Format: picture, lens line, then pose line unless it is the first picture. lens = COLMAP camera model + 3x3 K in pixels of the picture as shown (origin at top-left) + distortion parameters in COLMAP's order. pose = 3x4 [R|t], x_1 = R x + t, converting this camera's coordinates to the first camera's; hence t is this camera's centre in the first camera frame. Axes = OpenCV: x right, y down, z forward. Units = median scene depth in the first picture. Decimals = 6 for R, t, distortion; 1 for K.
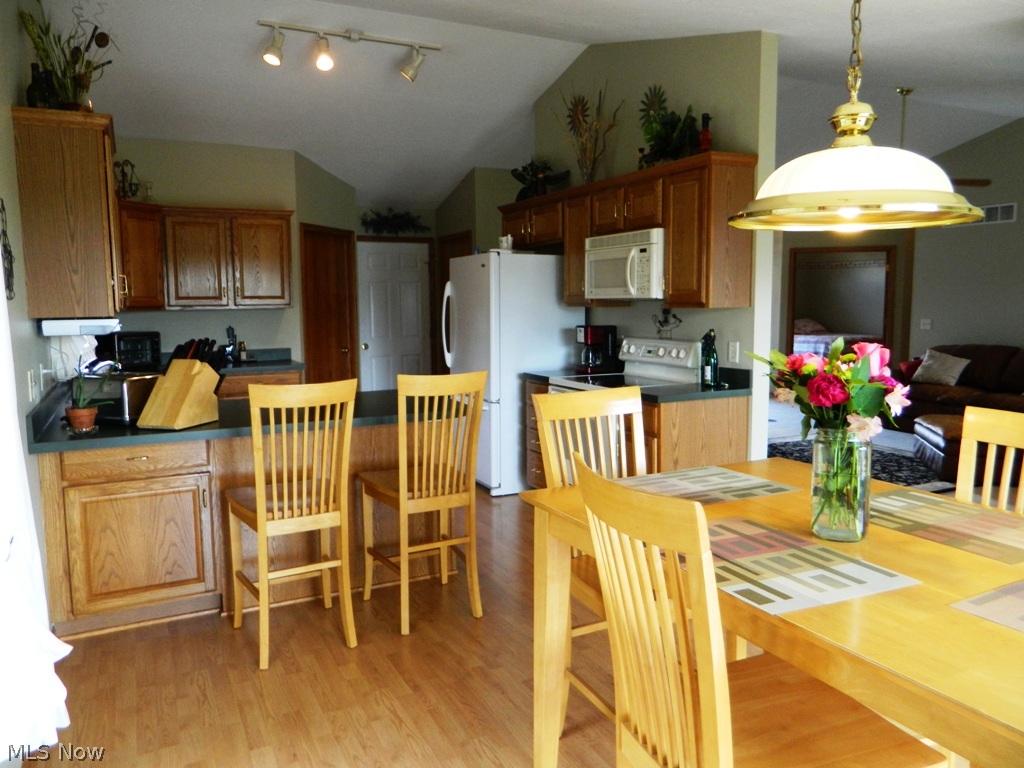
lens RADIAL K [[767.6, 0, 503.0], [0, 767.6, 381.9], [0, 0, 1]] dist [0.010139, -0.016551]
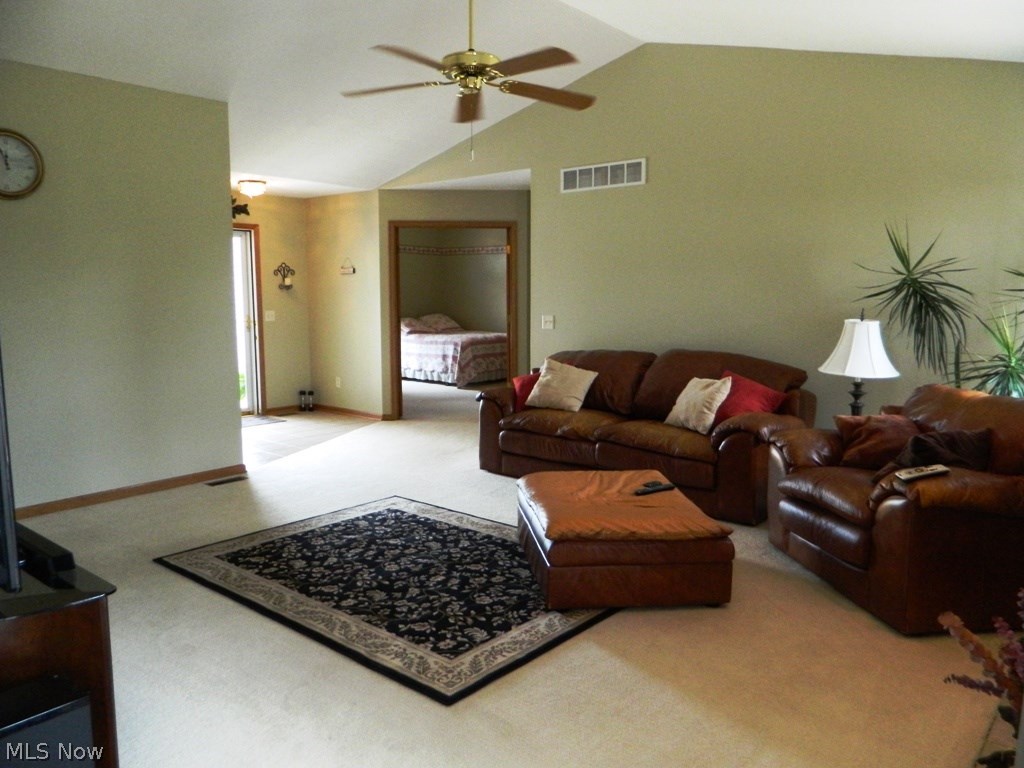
lens RADIAL K [[767.6, 0, 510.4], [0, 767.6, 385.0], [0, 0, 1]] dist [0.010139, -0.016551]
pose [[0.916091, -0.044990, 0.398439, 0.239829], [0.040328, 0.998985, 0.020079, -0.033878], [-0.398938, -0.002326, 0.916975, 0.364262]]
